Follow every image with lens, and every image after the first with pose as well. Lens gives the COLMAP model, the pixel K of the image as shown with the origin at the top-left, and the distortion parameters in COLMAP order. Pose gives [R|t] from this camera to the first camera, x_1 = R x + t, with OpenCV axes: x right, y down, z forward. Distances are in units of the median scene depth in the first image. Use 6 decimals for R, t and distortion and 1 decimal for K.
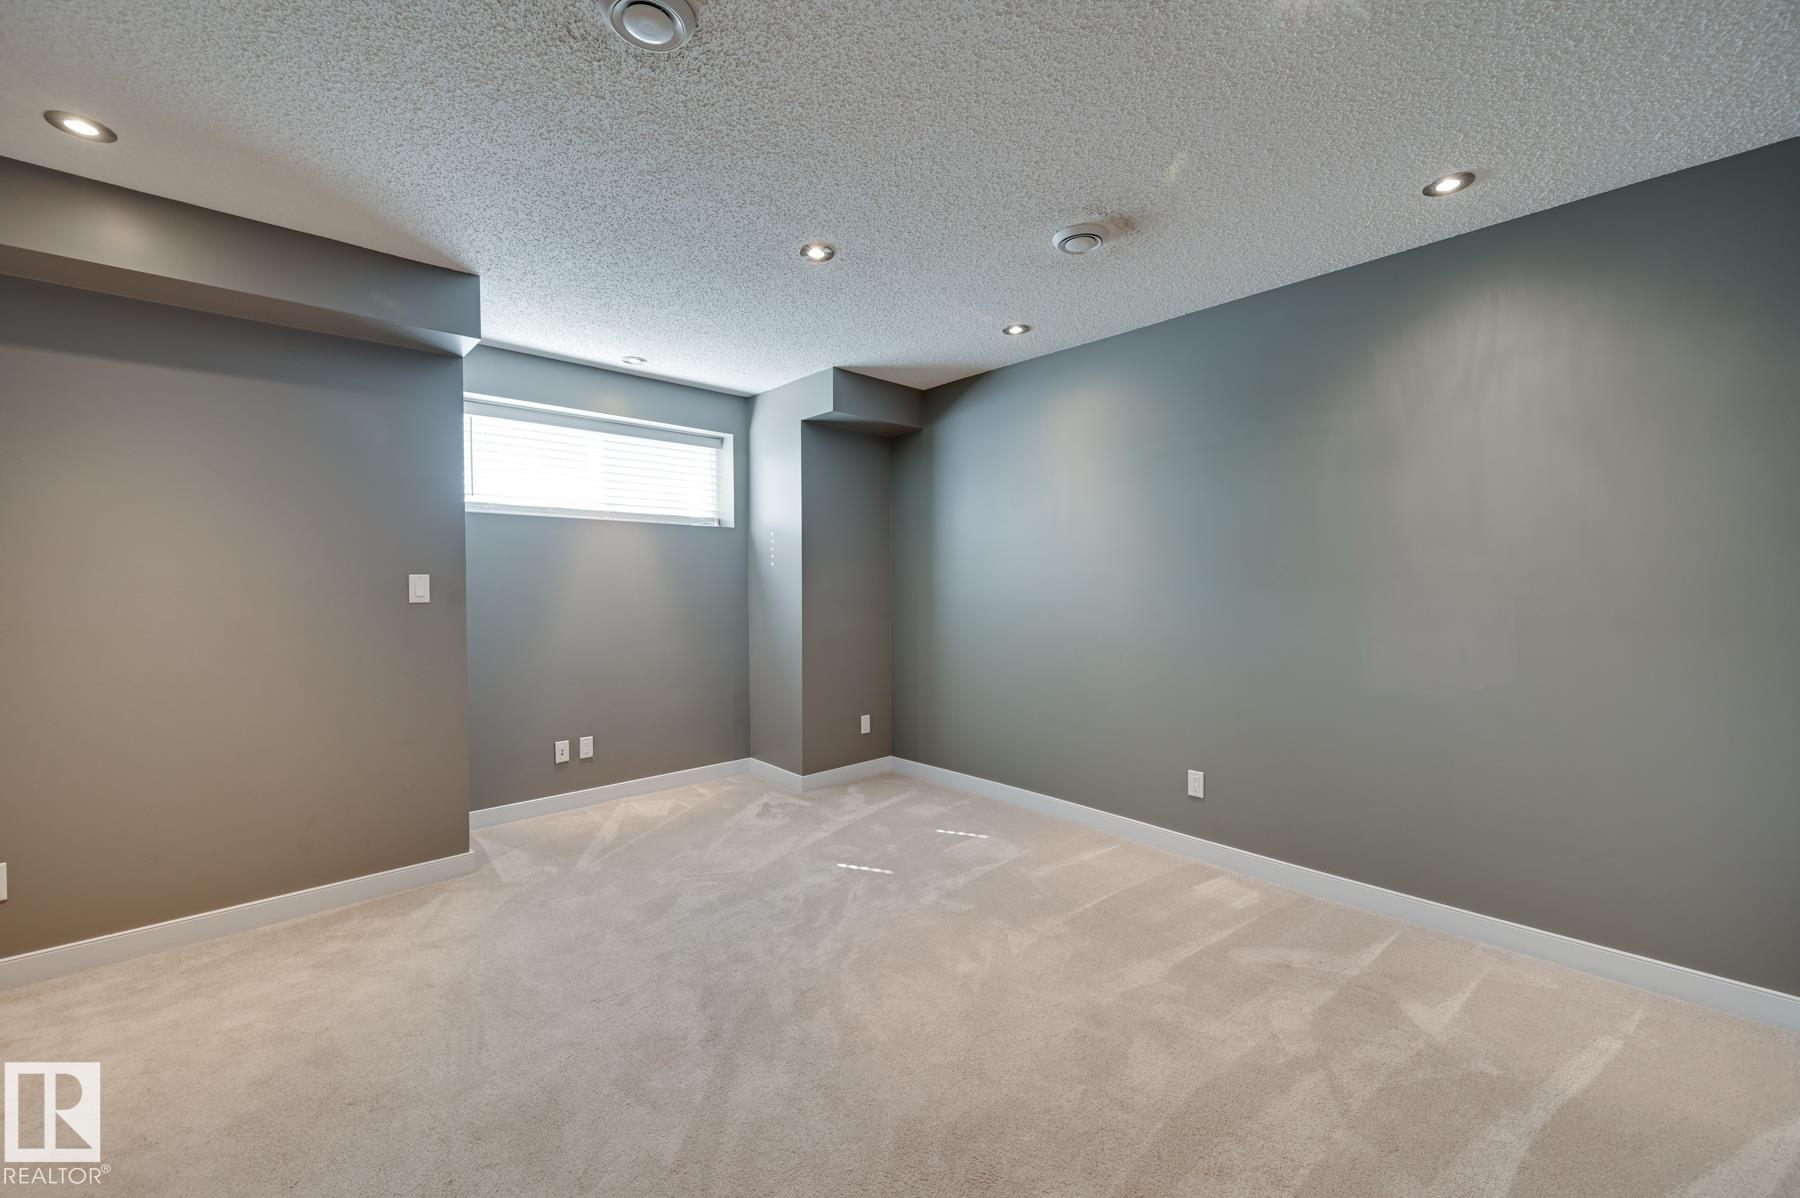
lens RADIAL K [[705.9, 0, 902.5], [0, 705.9, 589.8], [0, 0, 1]] dist [0.001243, 0.000332]
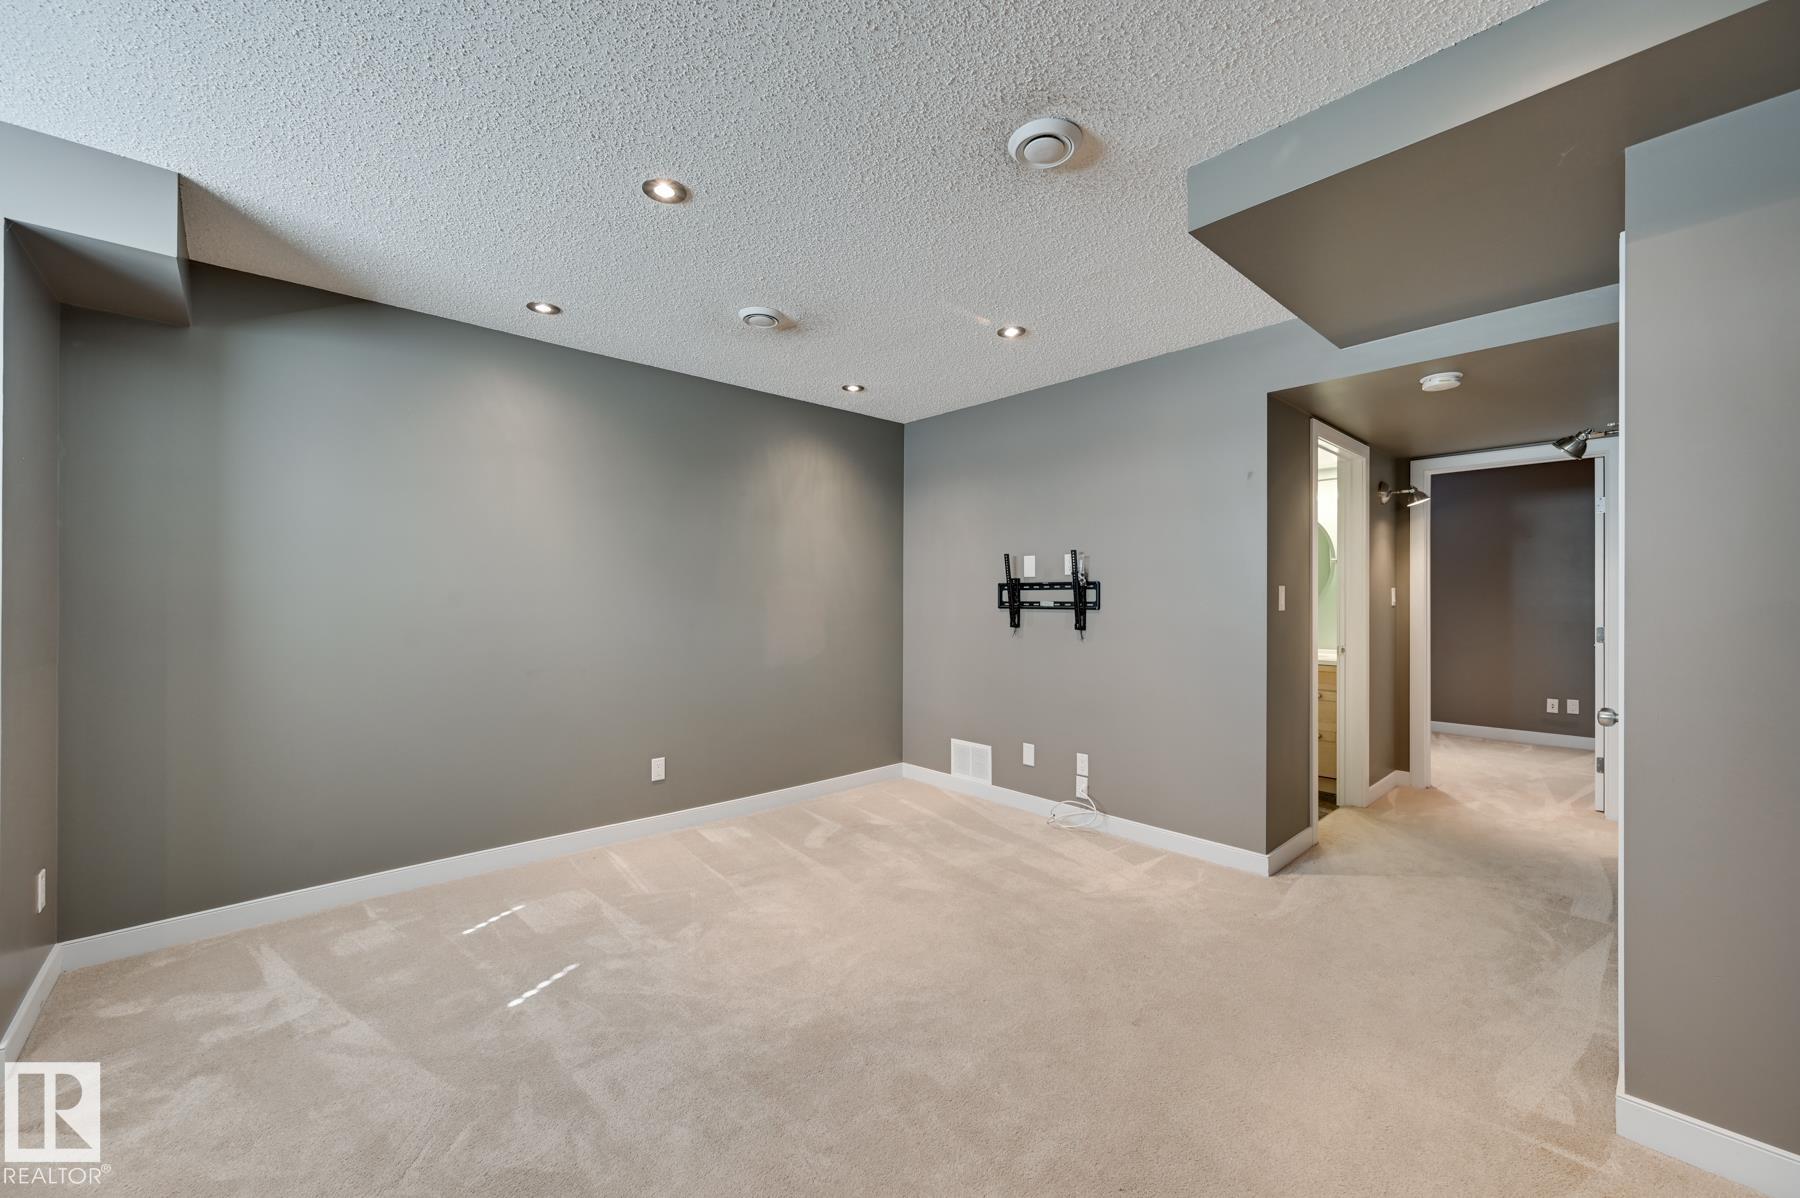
lens RADIAL K [[705.9, 0, 900.8], [0, 705.9, 594.9], [0, 0, 1]] dist [0.001243, 0.000332]
pose [[-0.003034, 0.008565, 0.999959, -0.840453], [0.003015, 0.999959, -0.008556, -0.002884], [-0.999991, 0.002989, -0.003060, 0.666897]]
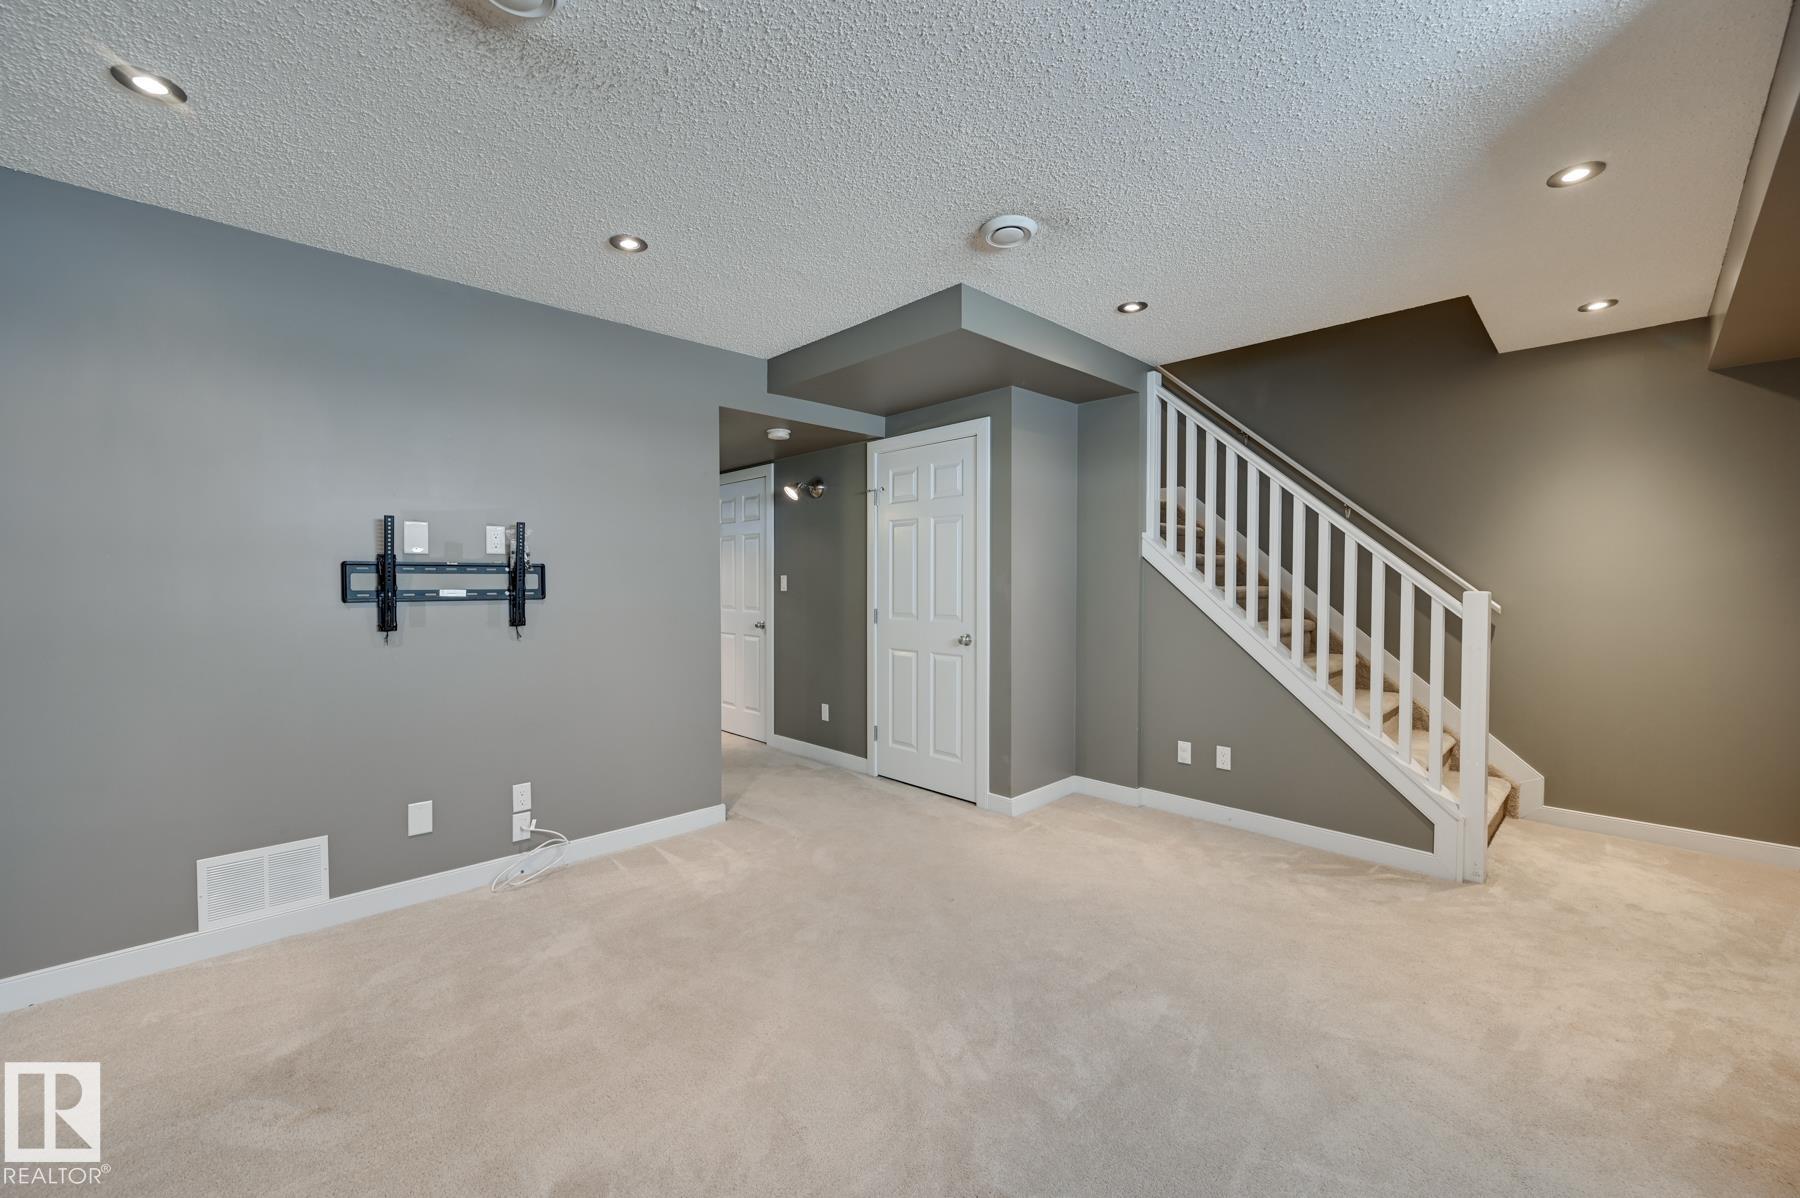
lens RADIAL K [[705.9, 0, 897.7], [0, 705.9, 602.0], [0, 0, 1]] dist [0.001243, 0.000332]
pose [[-0.999861, 0.004705, -0.016015, -0.032935], [0.004143, 0.999381, 0.034938, -0.016042], [0.016169, 0.034866, -0.999261, 1.375984]]
